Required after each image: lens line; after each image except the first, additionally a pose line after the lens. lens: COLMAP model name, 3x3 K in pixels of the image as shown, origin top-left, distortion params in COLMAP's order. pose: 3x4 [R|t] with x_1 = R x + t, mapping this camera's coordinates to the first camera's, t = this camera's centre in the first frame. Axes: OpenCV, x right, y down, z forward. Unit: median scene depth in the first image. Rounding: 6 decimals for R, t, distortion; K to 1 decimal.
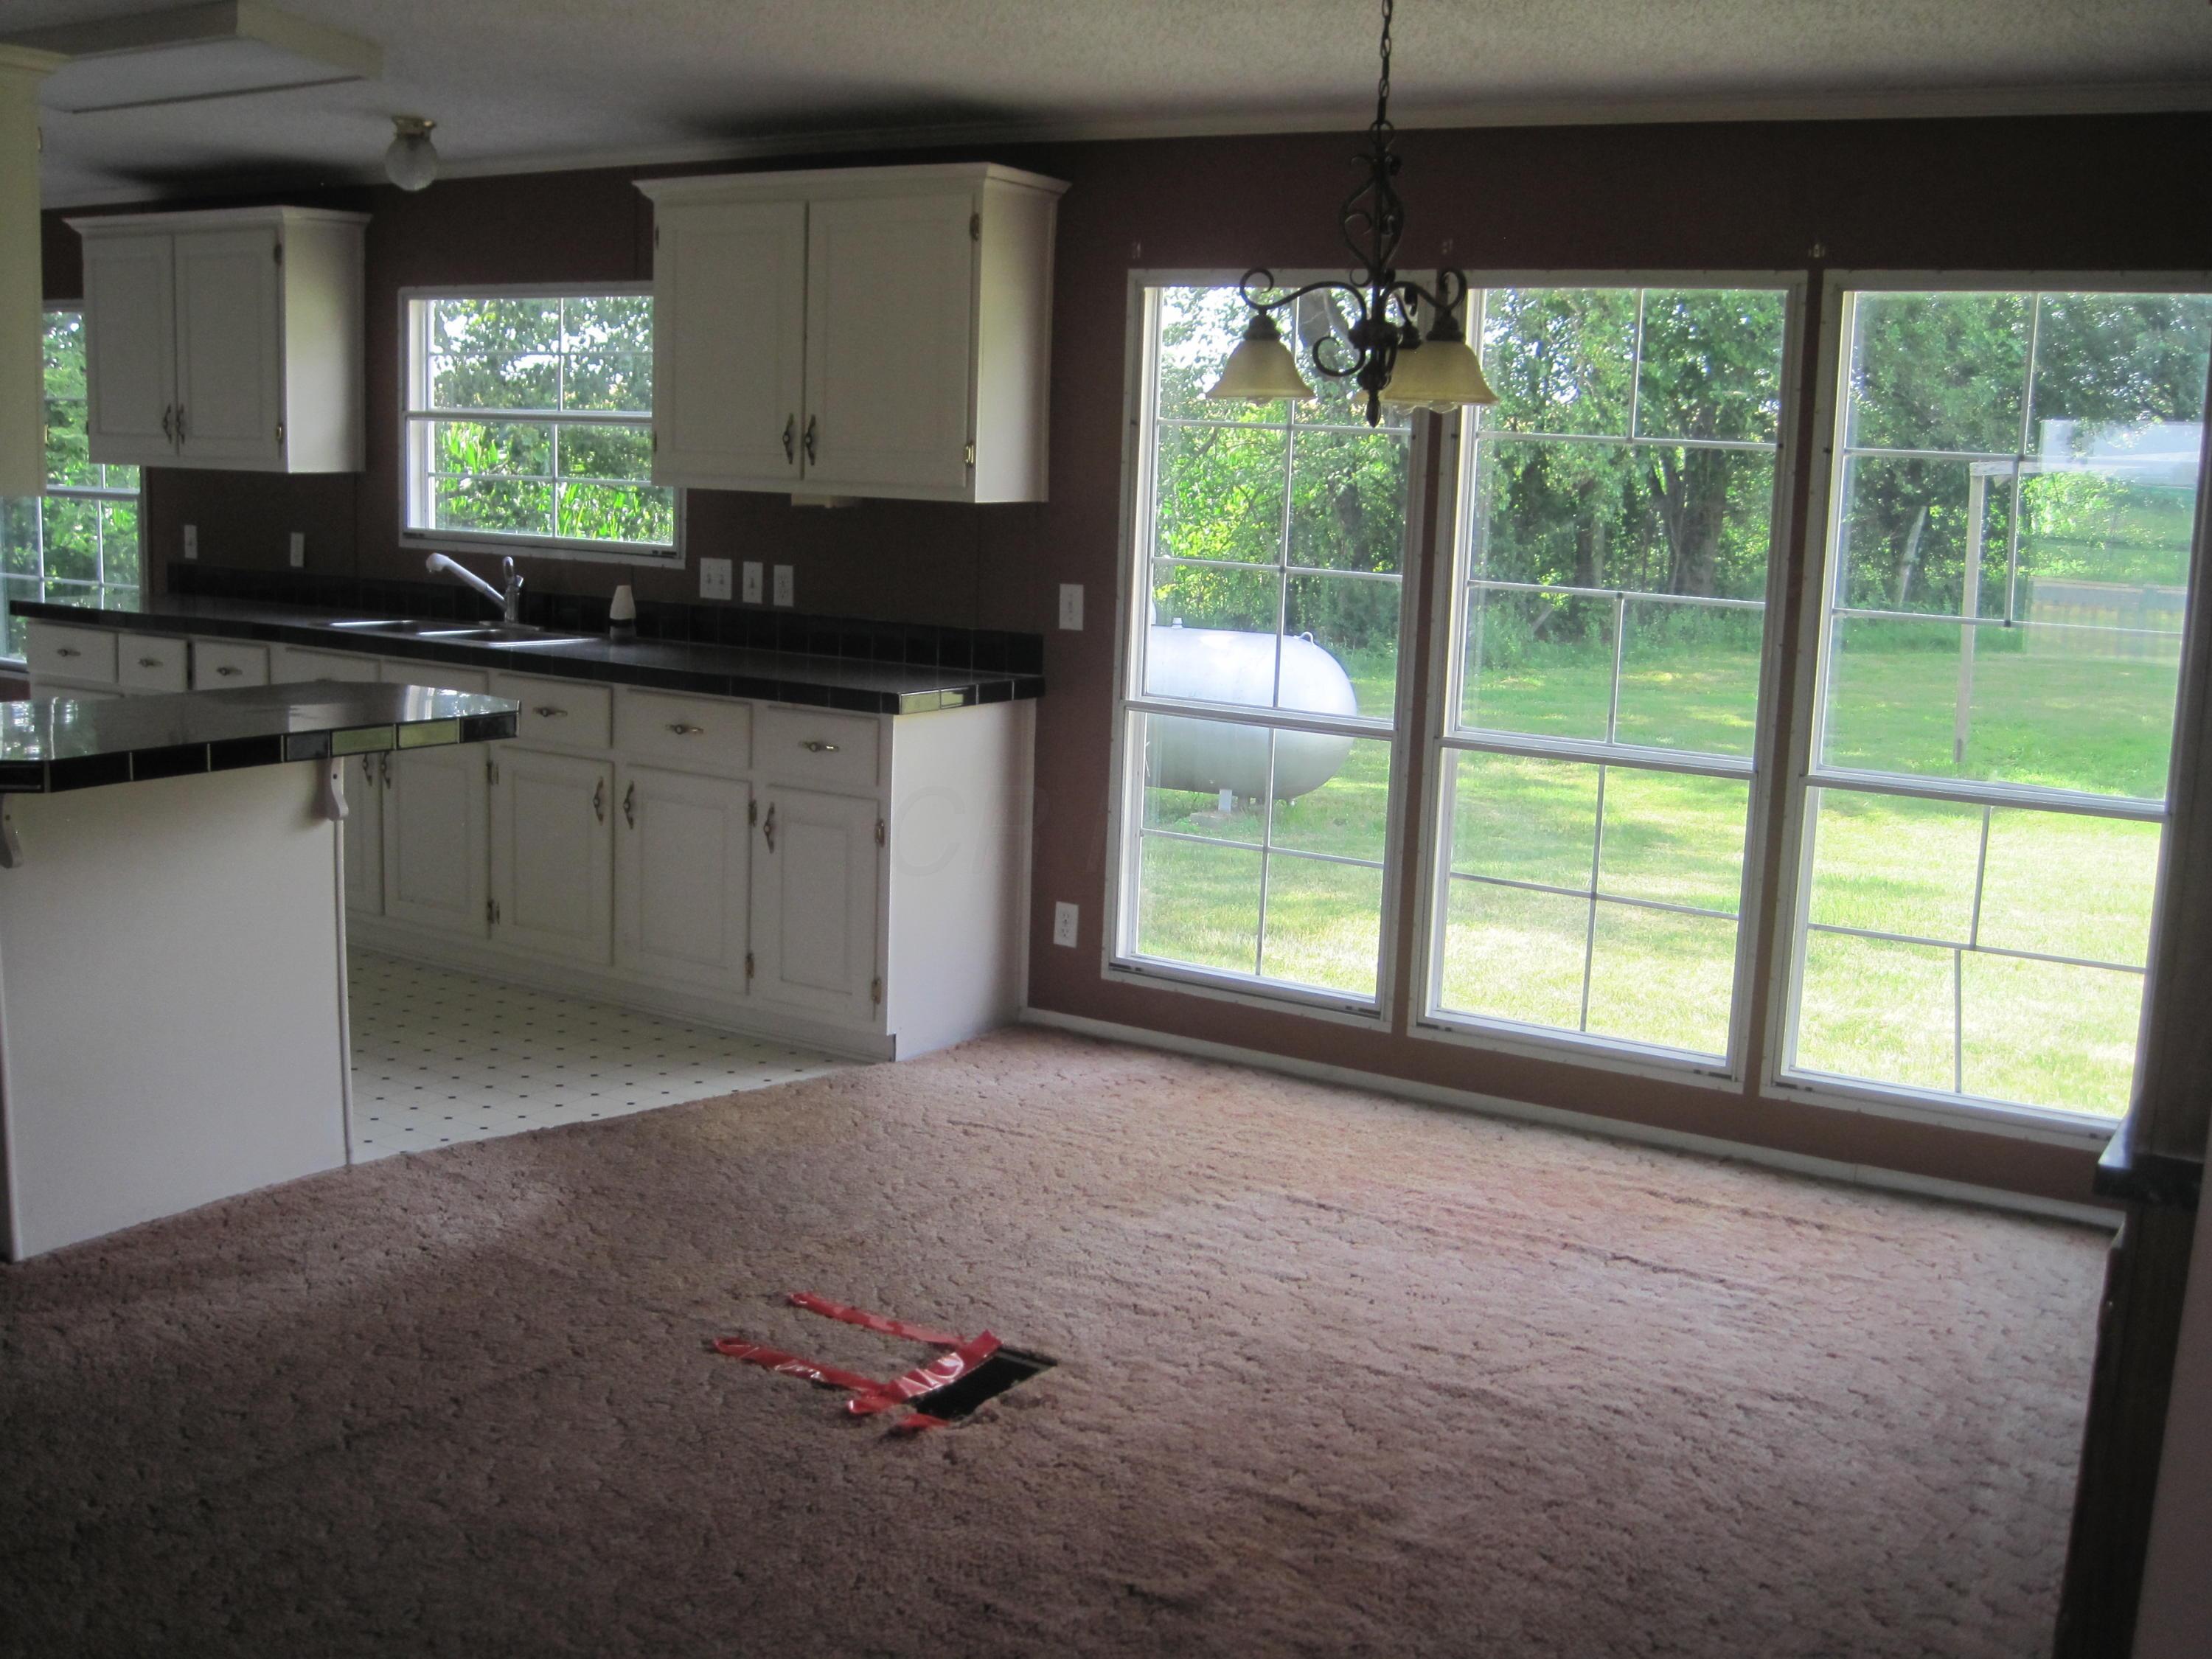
lens RADIAL K [[2338.0, 0, 1115.0], [0, 2338.0, 837.7], [0, 0, 1]] dist [-0.113019, 0.000000]
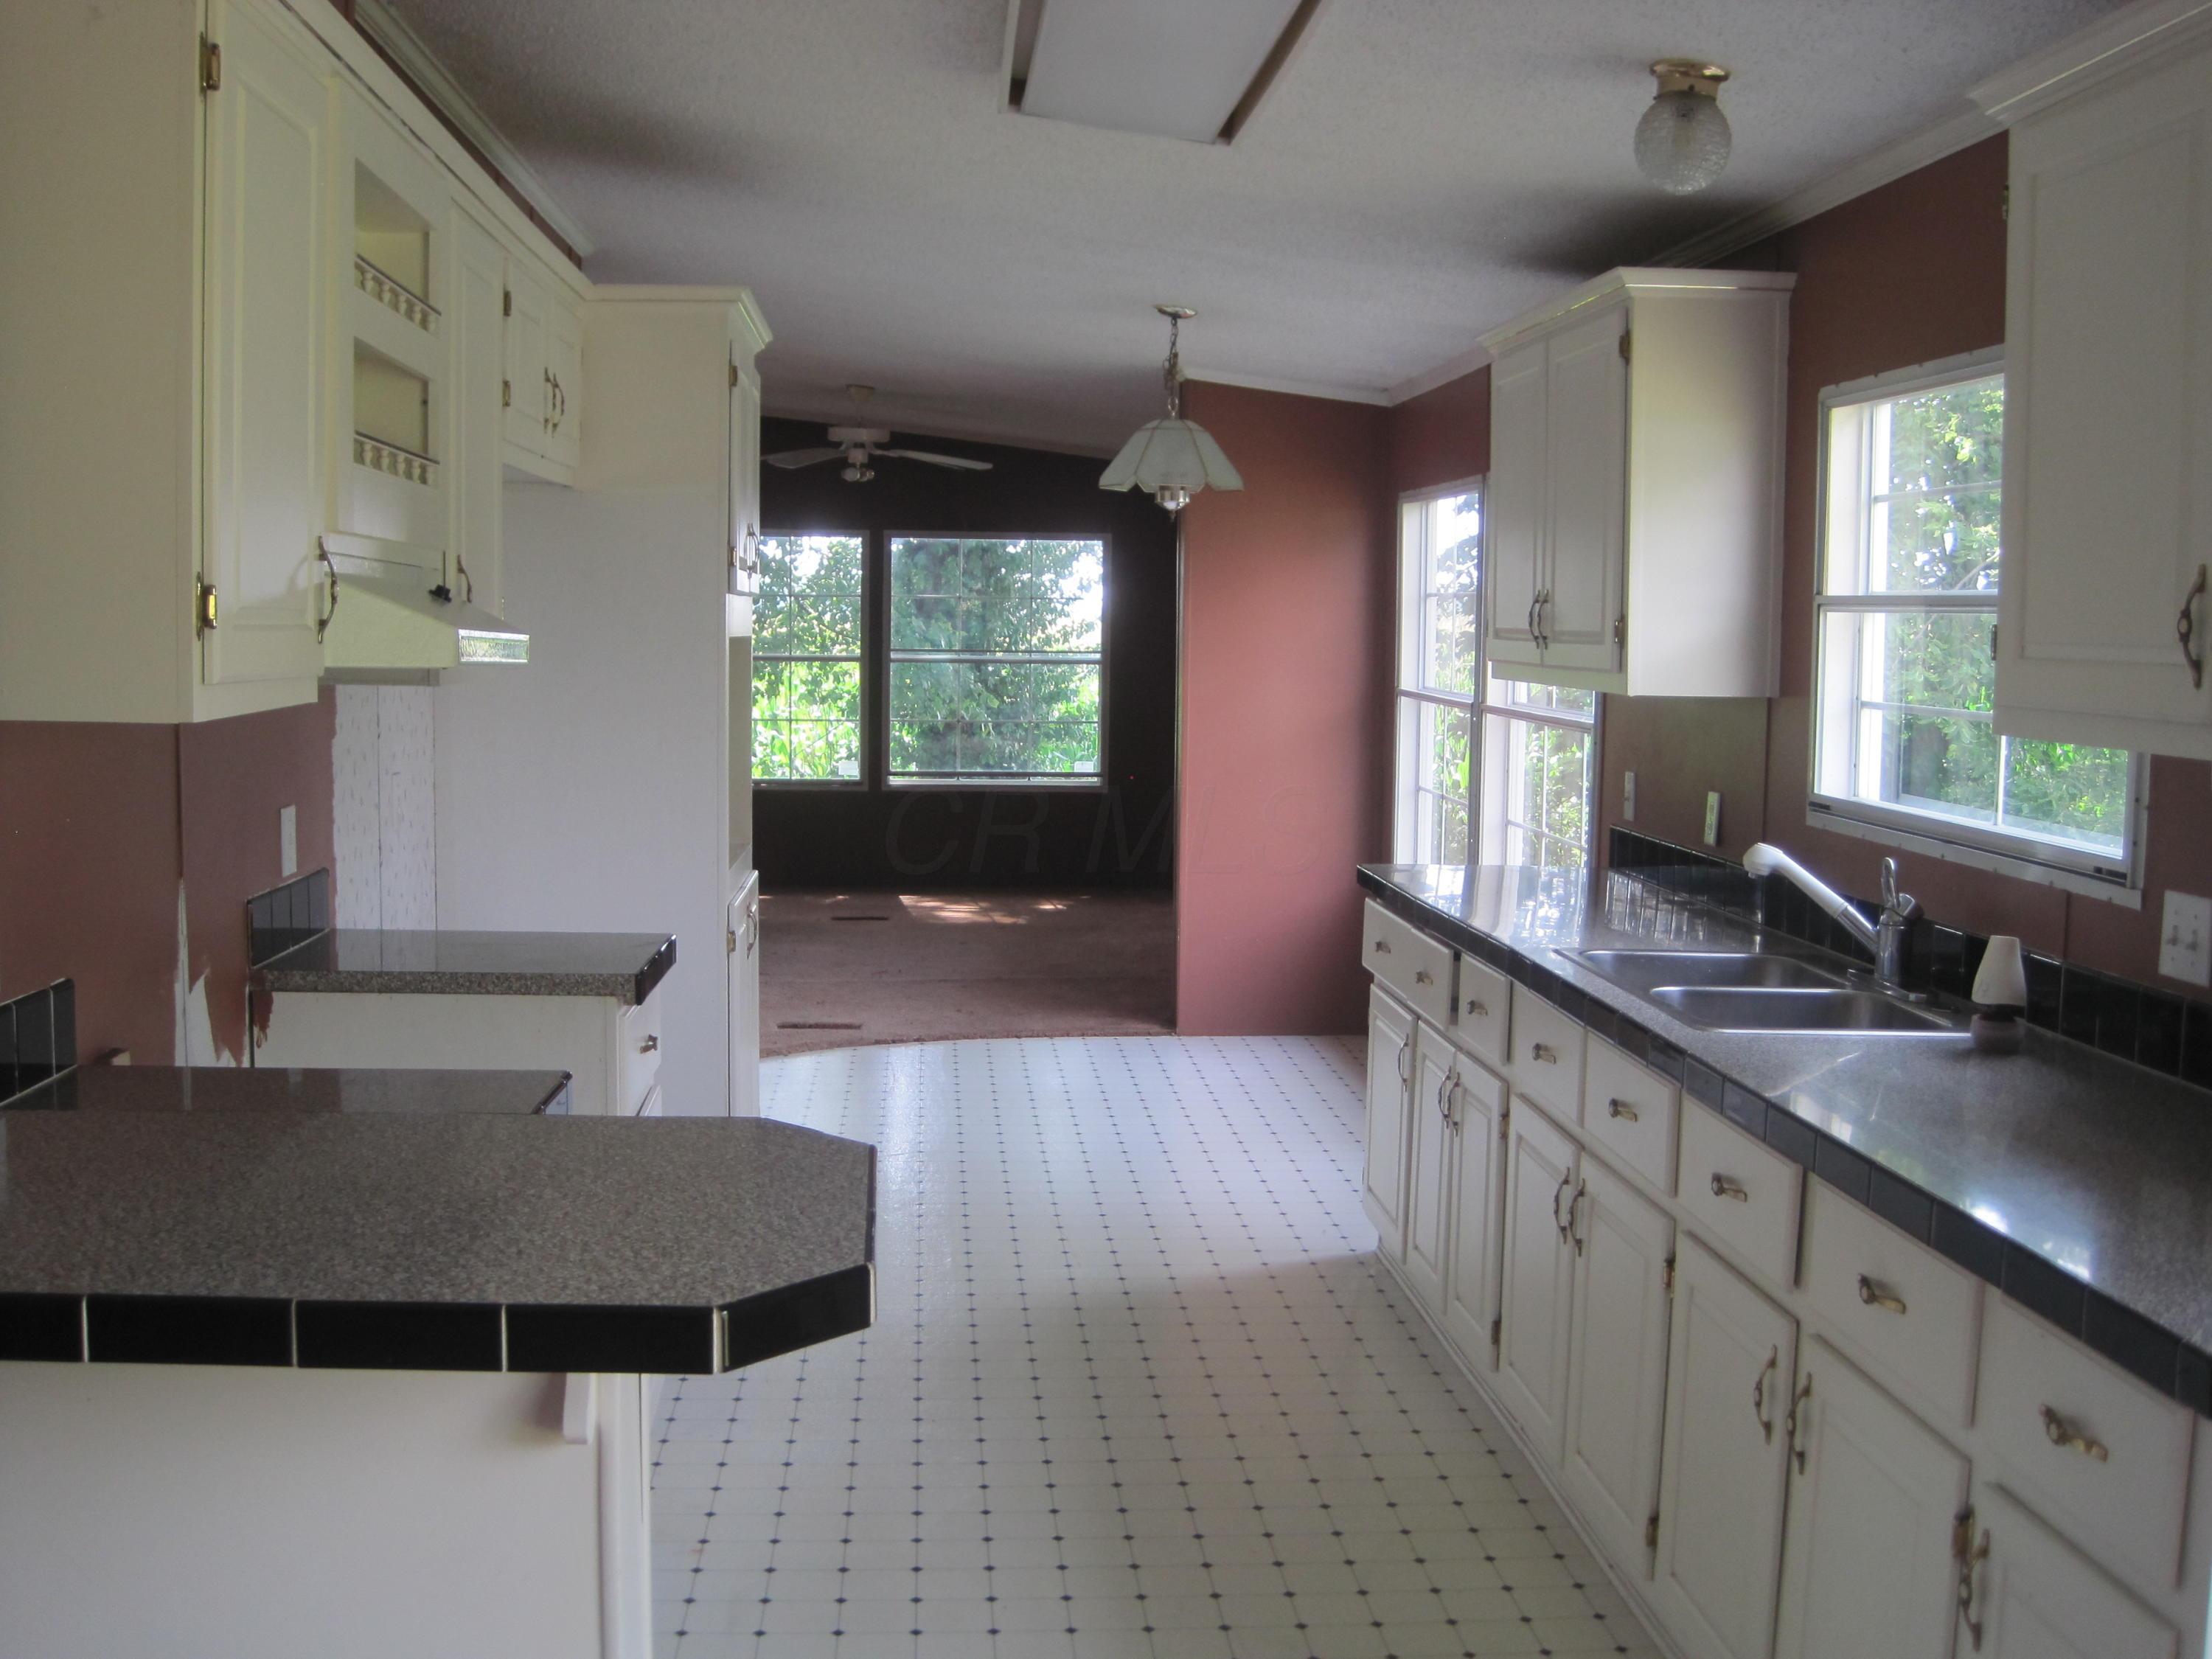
lens RADIAL K [[2338.0, 0, 1108.2], [0, 2338.0, 829.4], [0, 0, 1]] dist [-0.113019, 0.000000]
pose [[0.625917, 0.046593, -0.778497, 0.045329], [-0.123201, 0.991587, -0.039708, -0.087262], [0.770097, 0.120765, 0.626391, 0.542949]]
